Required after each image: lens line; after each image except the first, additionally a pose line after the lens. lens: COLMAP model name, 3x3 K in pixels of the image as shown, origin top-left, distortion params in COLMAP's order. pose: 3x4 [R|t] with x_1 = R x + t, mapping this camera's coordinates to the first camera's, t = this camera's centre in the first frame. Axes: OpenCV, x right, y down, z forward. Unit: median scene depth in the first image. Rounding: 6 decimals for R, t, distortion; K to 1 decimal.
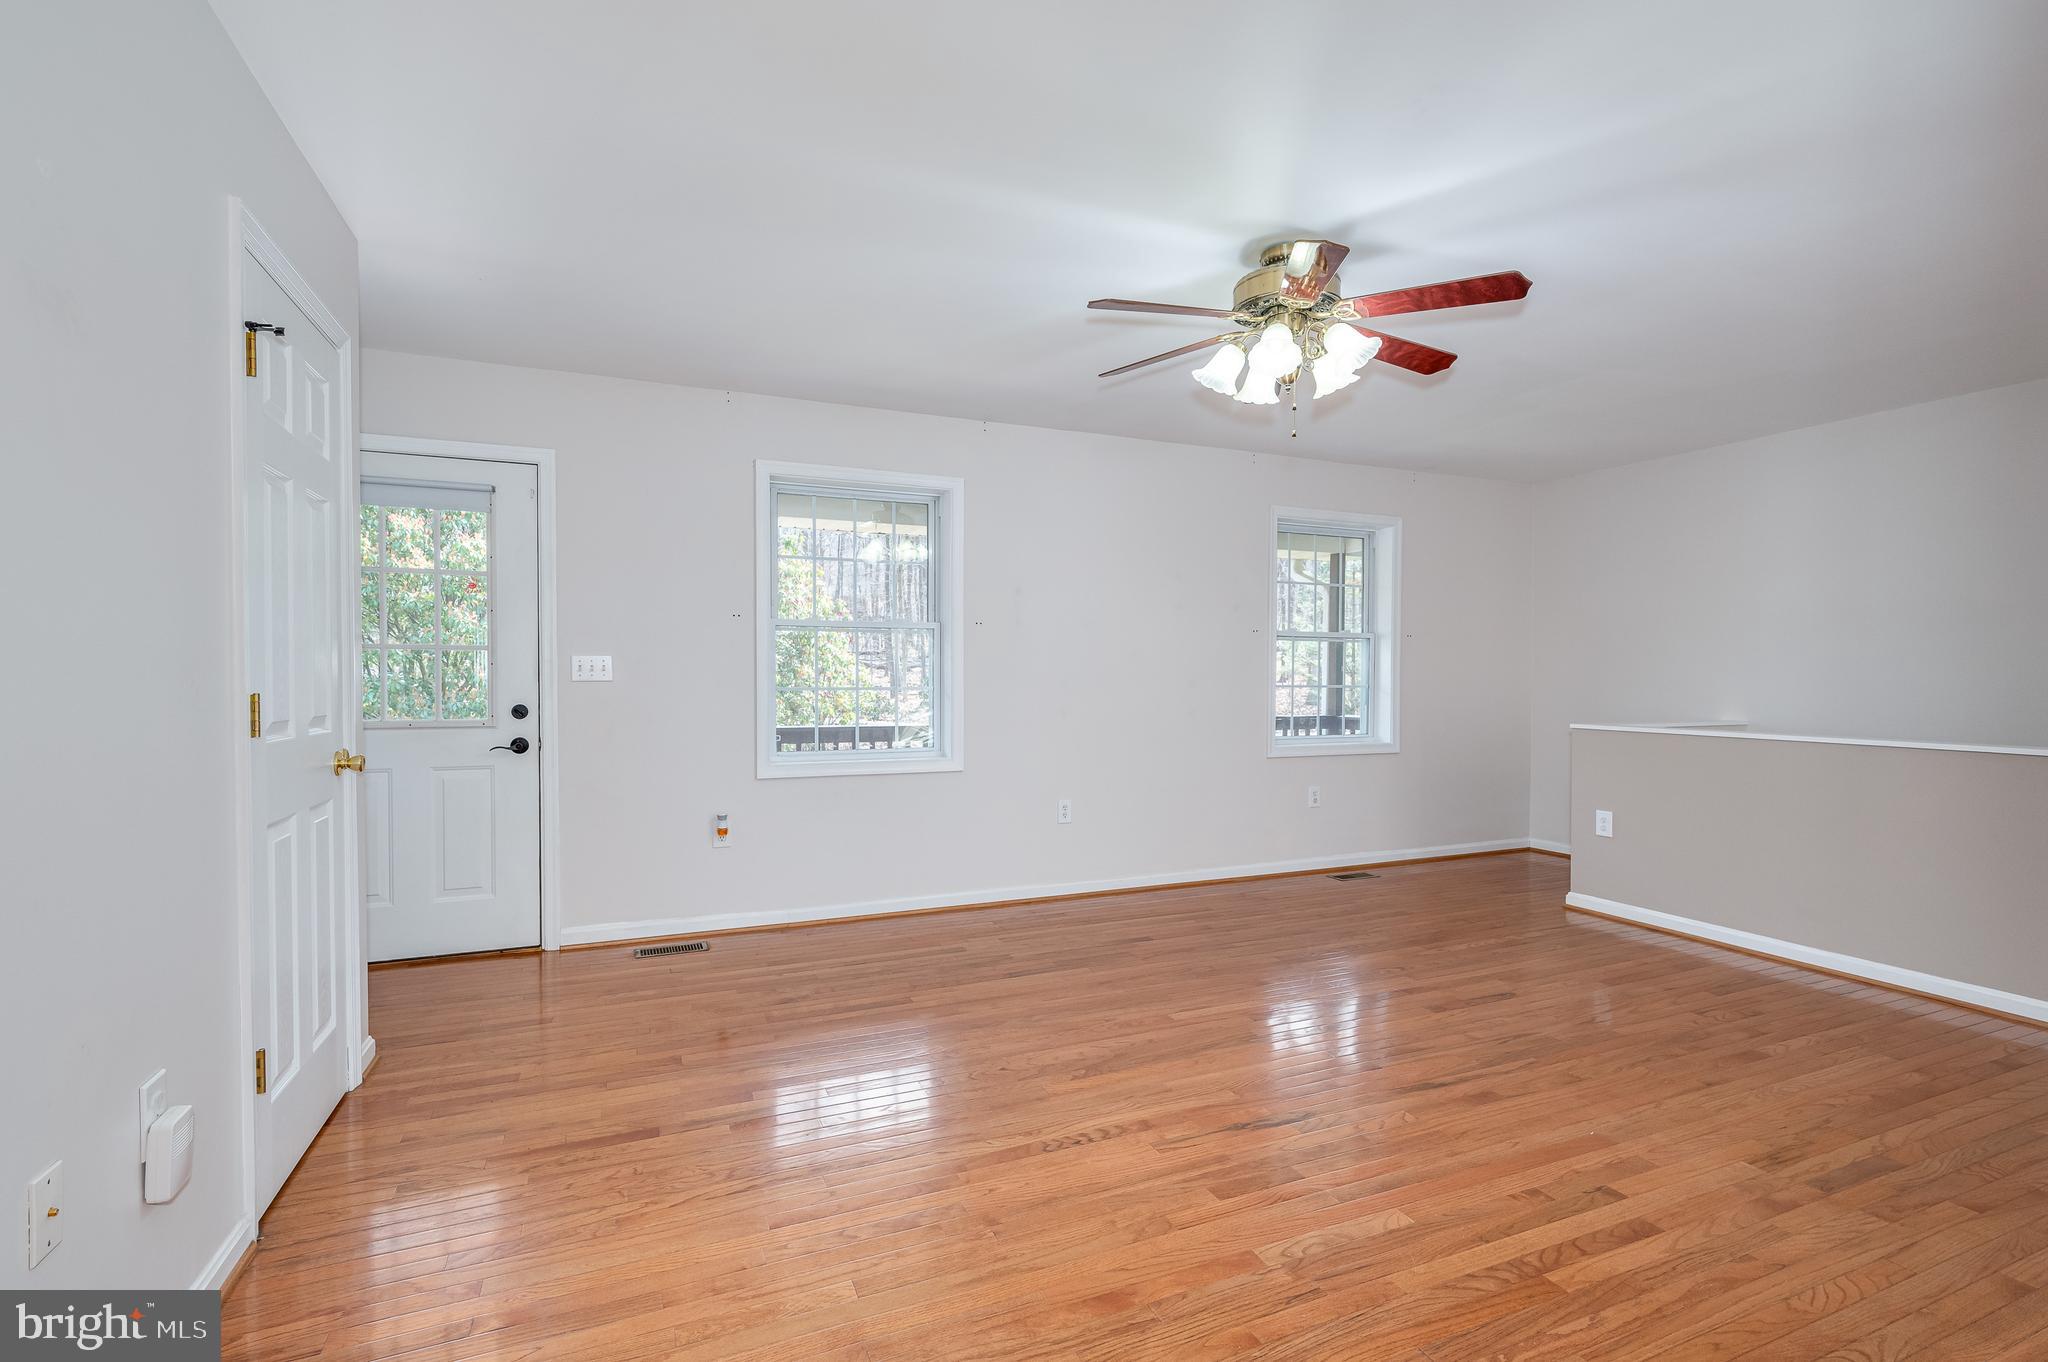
lens RADIAL K [[919.2, 0, 1028.0], [0, 919.2, 697.2], [0, 0, 1]] dist [-0.002091, -0.000346]
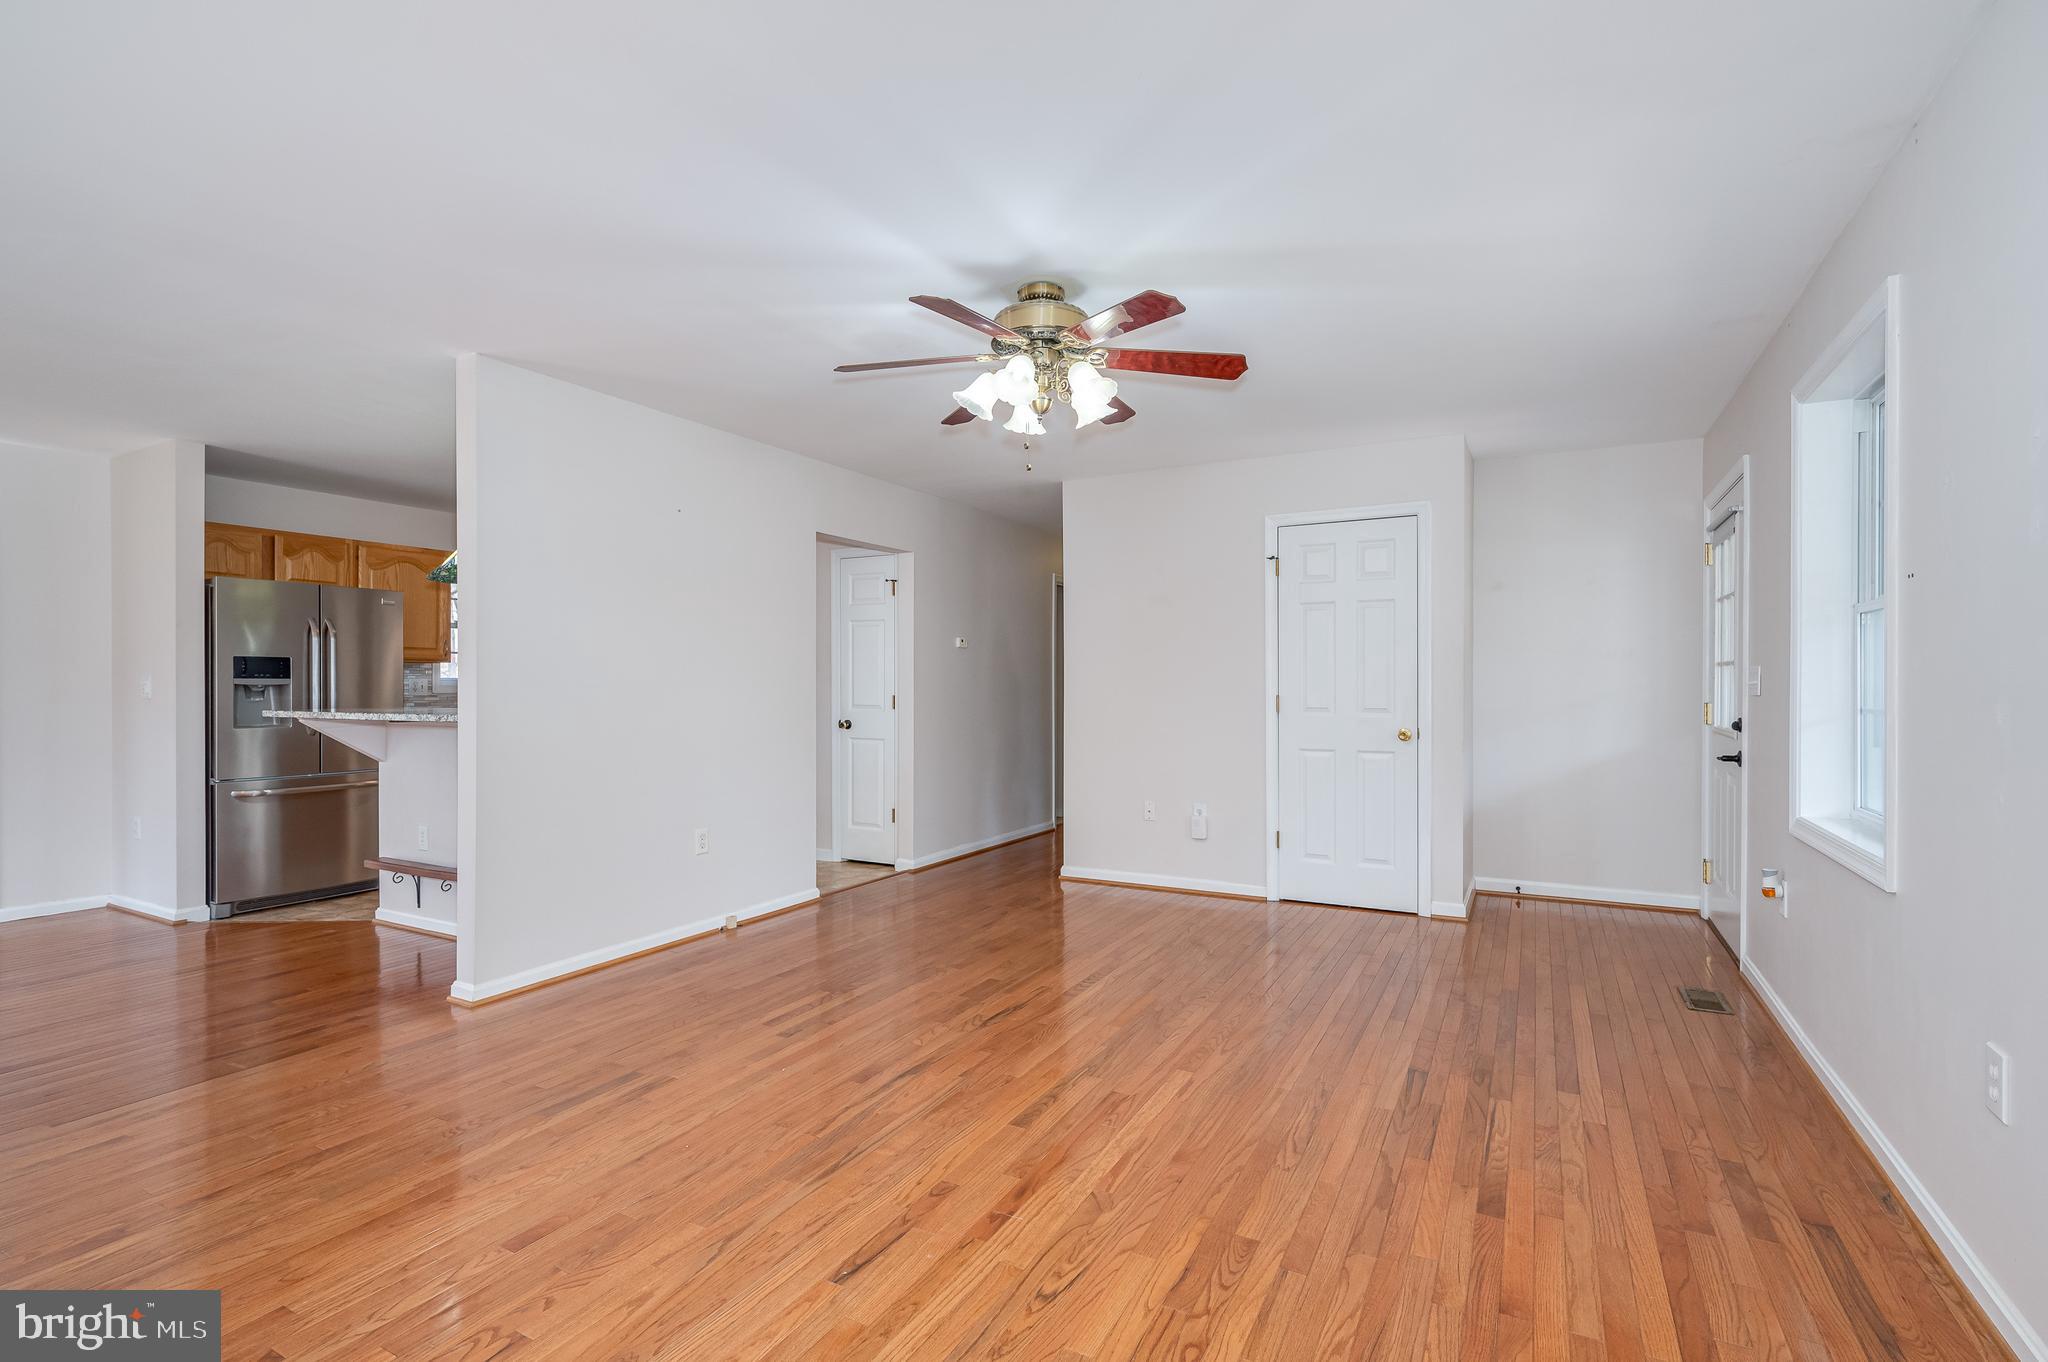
lens RADIAL K [[950.3, 0, 1024.0], [0, 950.3, 681.0], [0, 0, 1]] dist [0.001196, 0.000599]
pose [[-0.787405, -0.001261, -0.616435, 0.904295], [-0.011094, 0.999865, 0.012125, -0.044226], [0.616337, 0.016386, -0.787312, 1.726707]]
